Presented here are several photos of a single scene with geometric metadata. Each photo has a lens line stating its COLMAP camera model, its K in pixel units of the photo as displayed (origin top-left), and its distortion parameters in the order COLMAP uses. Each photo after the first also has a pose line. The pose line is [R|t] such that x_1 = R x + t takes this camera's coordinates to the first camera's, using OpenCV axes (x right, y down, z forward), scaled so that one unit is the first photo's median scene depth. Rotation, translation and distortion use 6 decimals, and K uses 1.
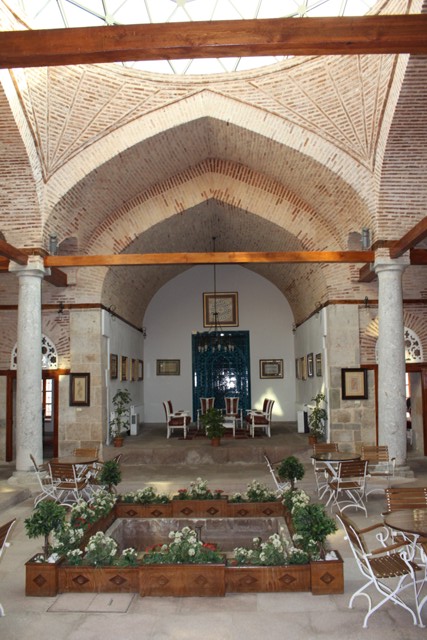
lens RADIAL K [[526.5, 0, 213.5], [0, 526.5, 320.0], [0, 0, 1]] dist [-0.159721, 0.128276]
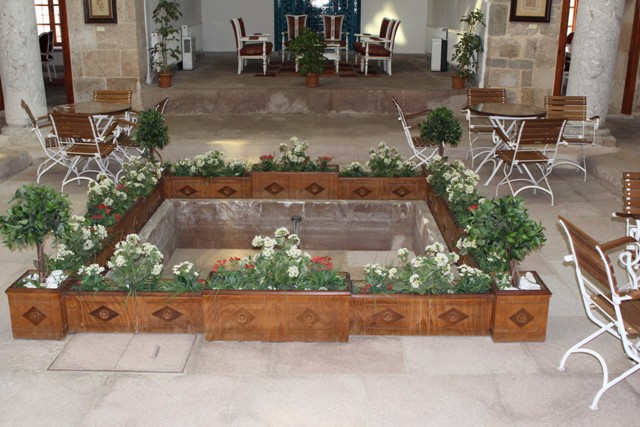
lens RADIAL K [[692.2, 0, 309.6], [0, 692.2, 214.6], [0, 0, 1]] dist [-0.086477, 0.009759]
pose [[0.999597, 0.014007, 0.024706, -0.021367], [-0.022870, 0.912786, 0.407798, 0.036791], [-0.016839, -0.408199, 0.912738, 0.152165]]
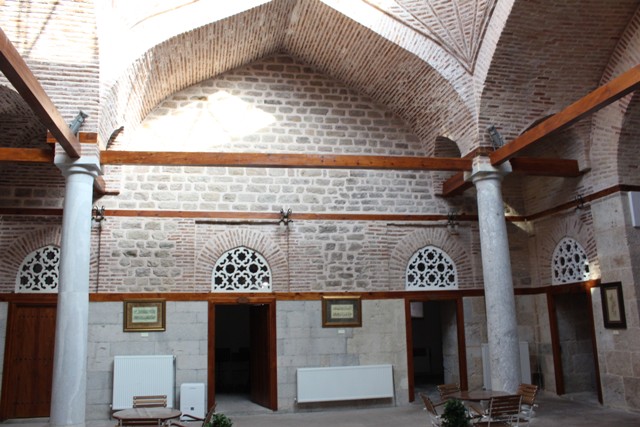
lens RADIAL K [[526.5, 0, 317.9], [0, 526.5, 214.4], [0, 0, 1]] dist [-0.159721, 0.128276]
pose [[0.233827, -0.190478, -0.953438, 0.404738], [0.138148, 0.977182, -0.161341, 0.074396], [0.962414, -0.093990, 0.254806, 0.484812]]
